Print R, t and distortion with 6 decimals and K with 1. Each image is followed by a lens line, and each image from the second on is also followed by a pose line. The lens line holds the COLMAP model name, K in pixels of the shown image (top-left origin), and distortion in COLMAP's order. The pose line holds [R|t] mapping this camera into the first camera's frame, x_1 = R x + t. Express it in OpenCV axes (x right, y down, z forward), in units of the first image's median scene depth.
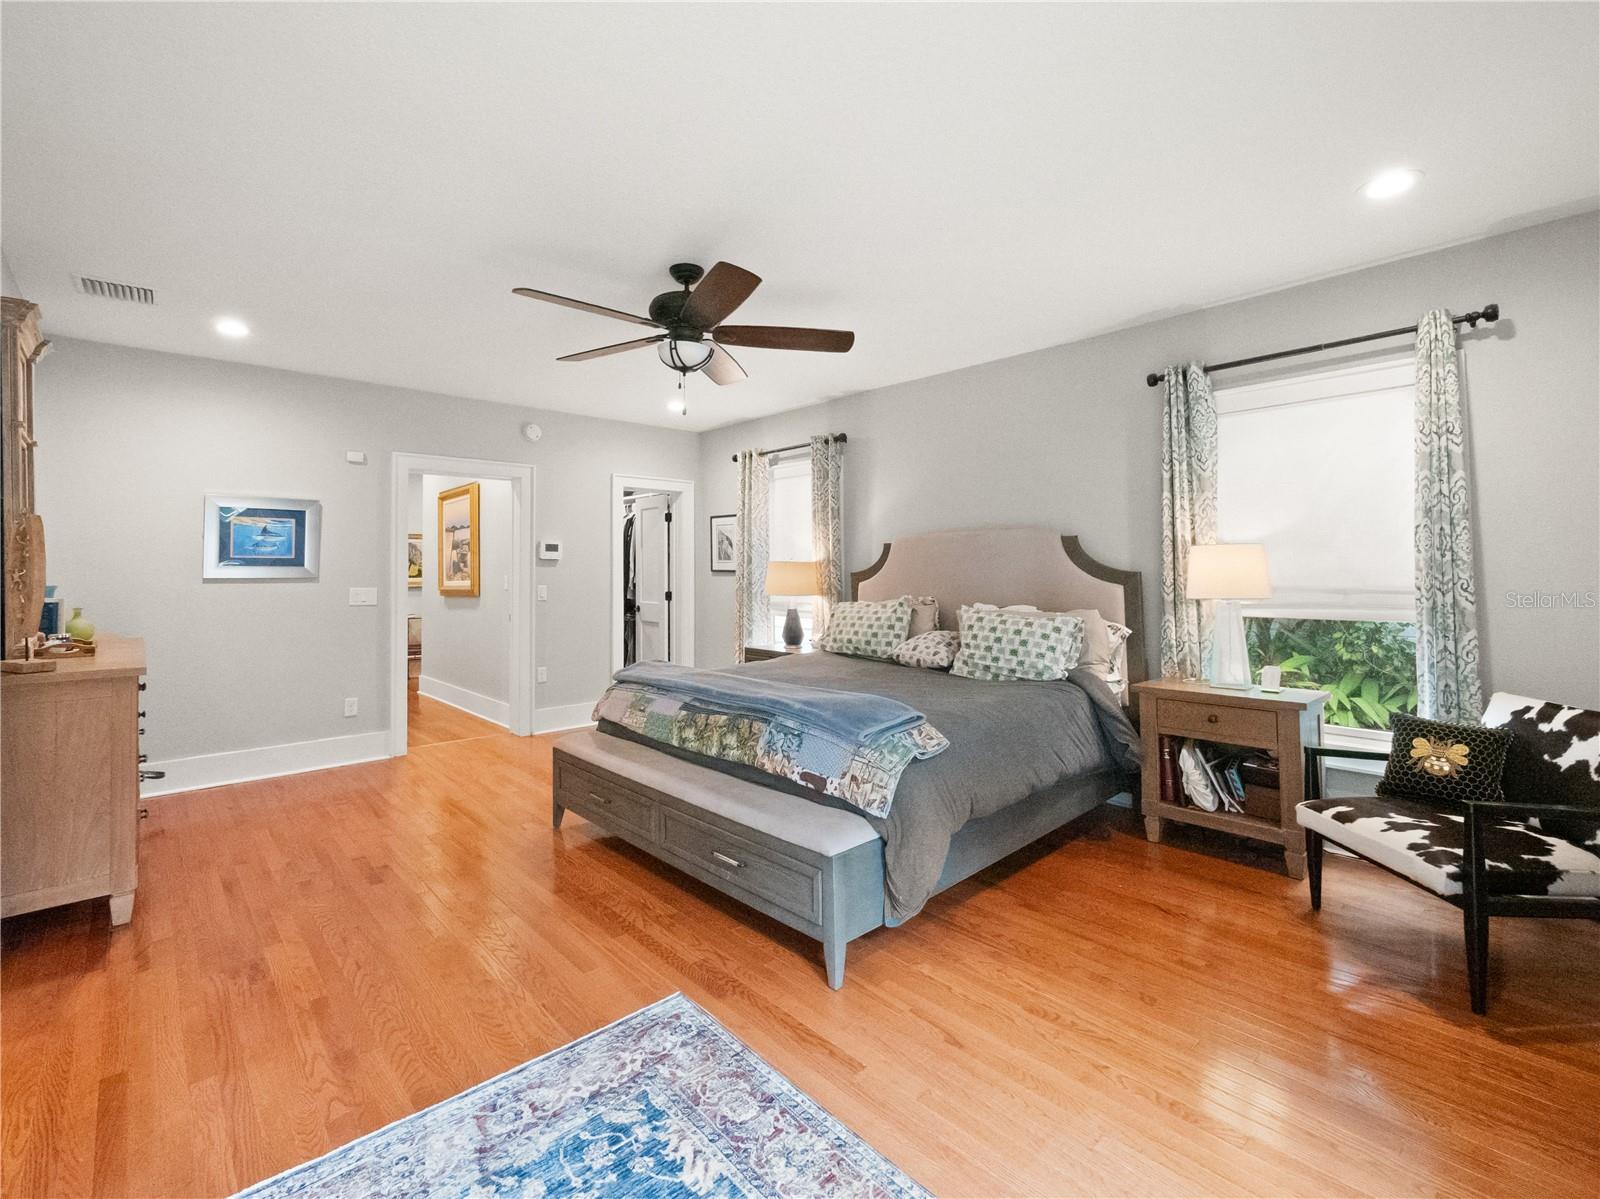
lens RADIAL K [[707.5, 0, 834.6], [0, 707.5, 557.6], [0, 0, 1]] dist [-0.003519, -0.000809]
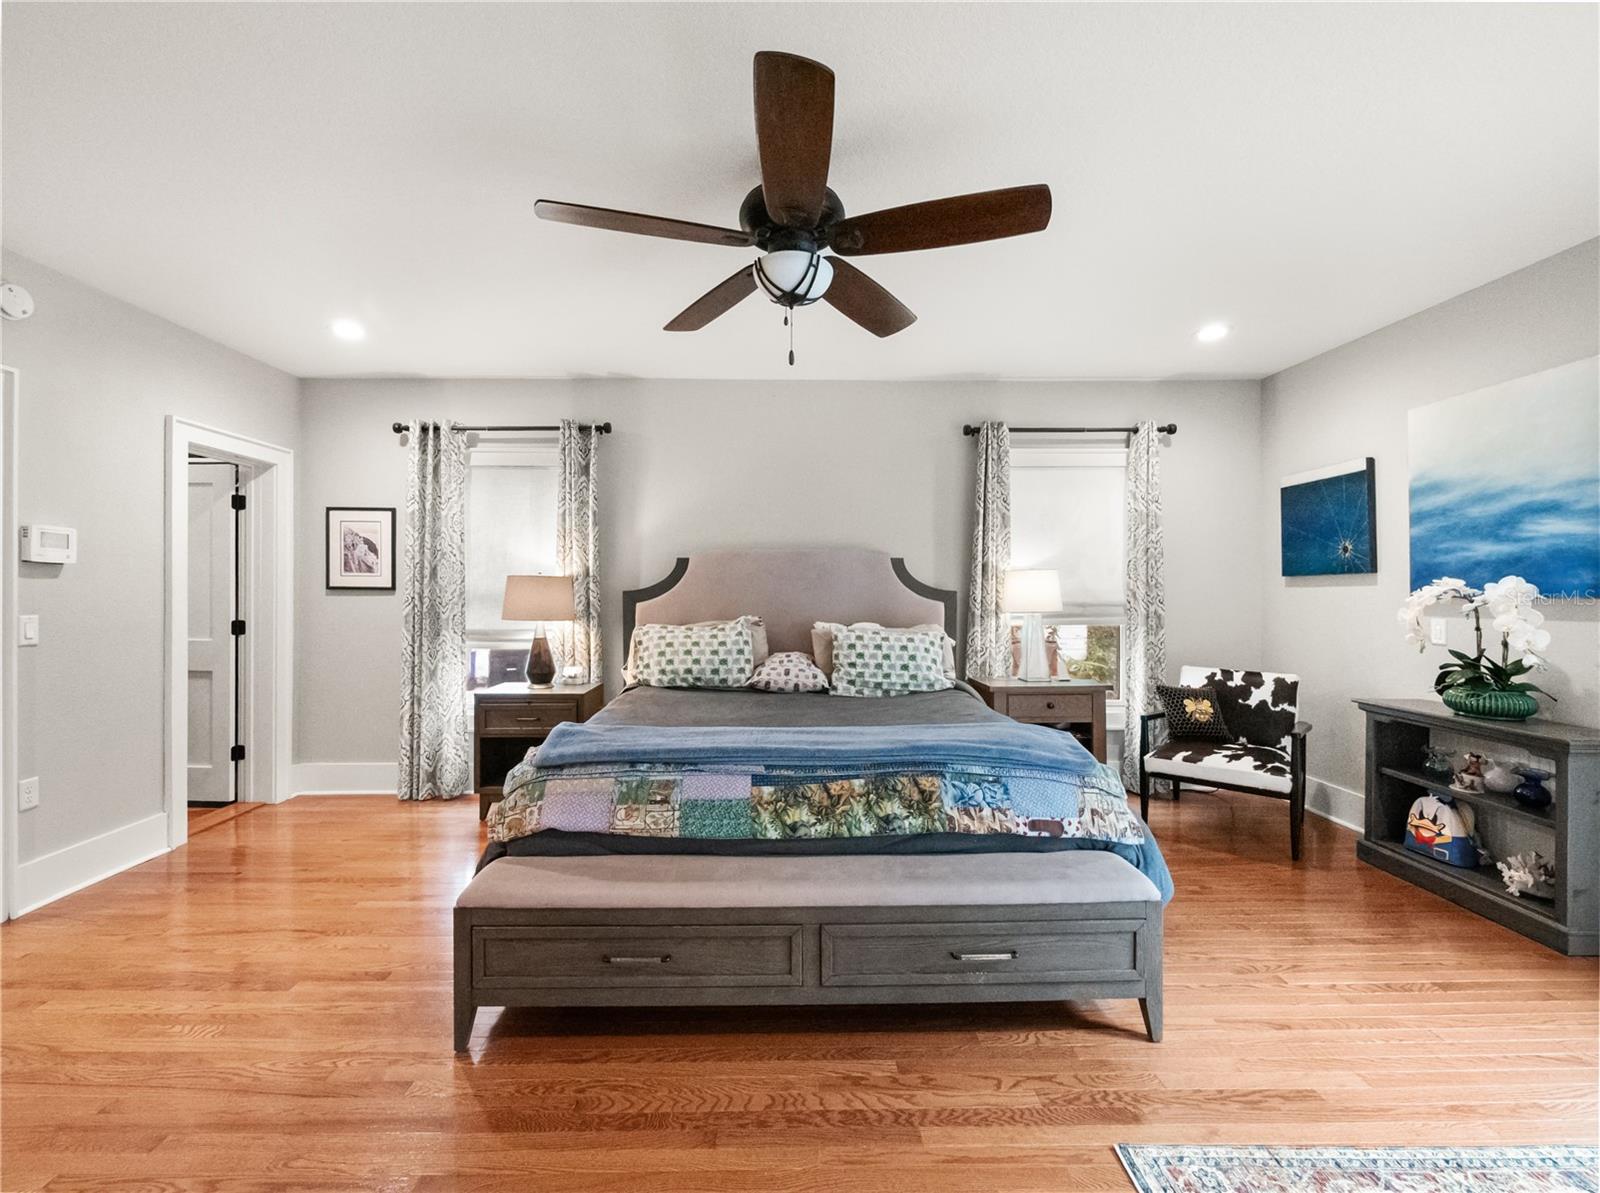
lens RADIAL K [[649.1, 0, 798.6], [0, 649.1, 591.9], [0, 0, 1]] dist [-0.004608, -0.000150]
pose [[0.696906, 0.002438, 0.717158, -0.537579], [-0.016394, 0.999787, 0.012532, 0.012376], [-0.716975, -0.020491, 0.696798, 0.437771]]
